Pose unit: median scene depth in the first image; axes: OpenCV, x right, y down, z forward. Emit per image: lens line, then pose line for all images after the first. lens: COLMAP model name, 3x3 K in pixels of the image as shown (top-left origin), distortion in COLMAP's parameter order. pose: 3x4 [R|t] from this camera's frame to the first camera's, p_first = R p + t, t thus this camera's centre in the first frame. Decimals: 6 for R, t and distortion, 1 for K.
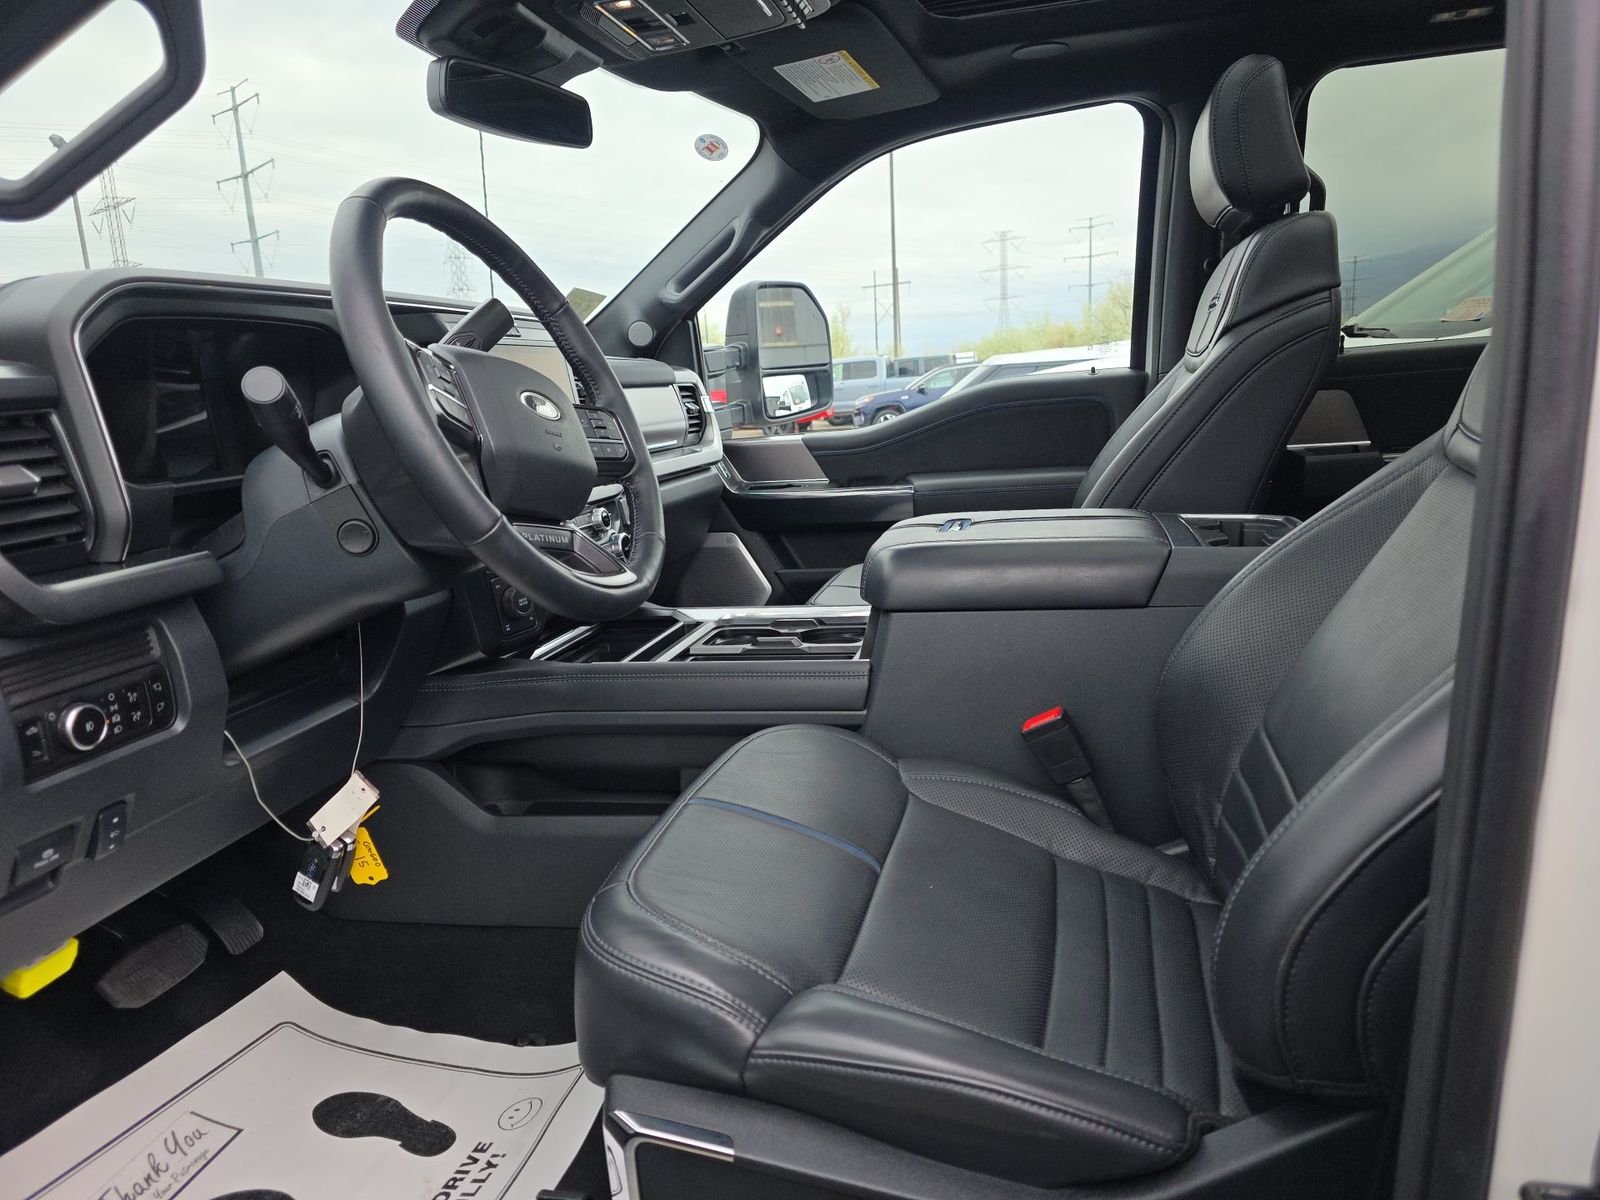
lens RADIAL K [[1066.3, 0, 796.0], [0, 1066.3, 602.9], [0, 0, 1]] dist [0.051219, -0.050085]
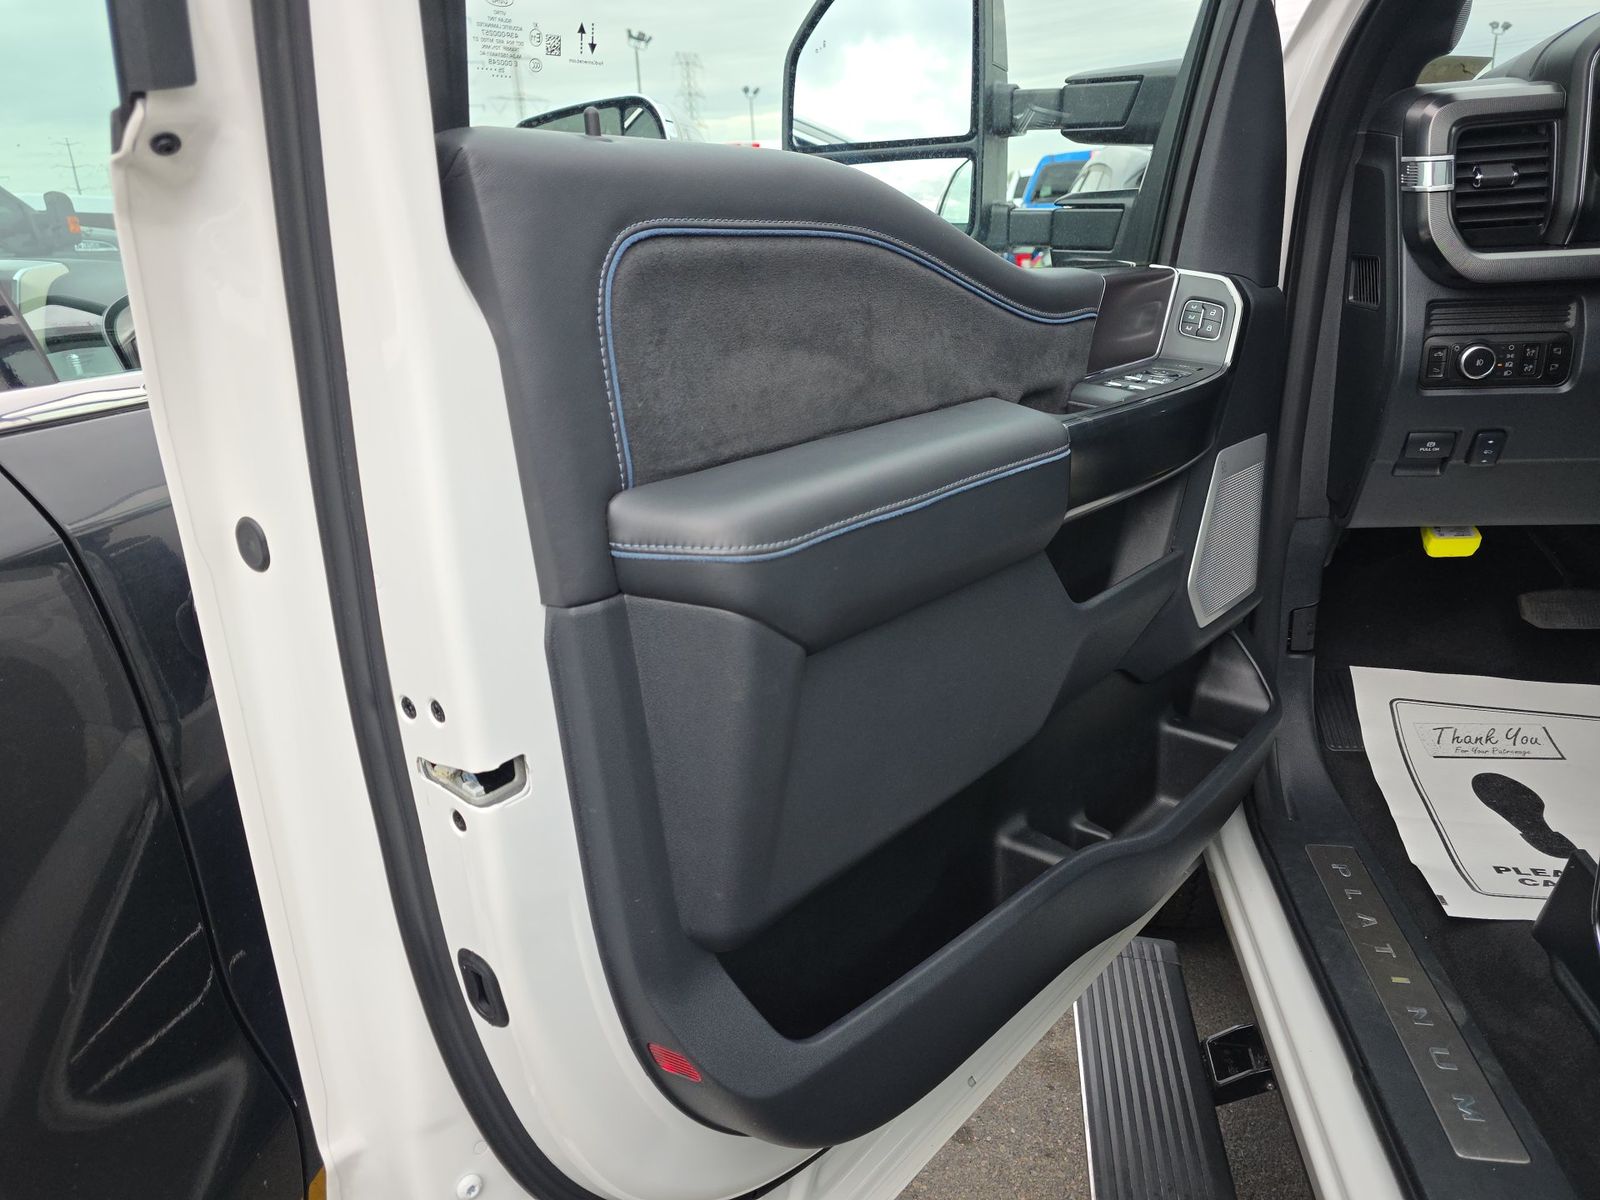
lens RADIAL K [[1066.3, 0, 796.0], [0, 1066.3, 602.9], [0, 0, 1]] dist [0.051219, -0.050085]
pose [[0.058974, 0.390313, -0.918792, 0.666965], [-0.147422, 0.913707, 0.378690, -0.000942], [0.987314, 0.113117, 0.111426, 0.000544]]
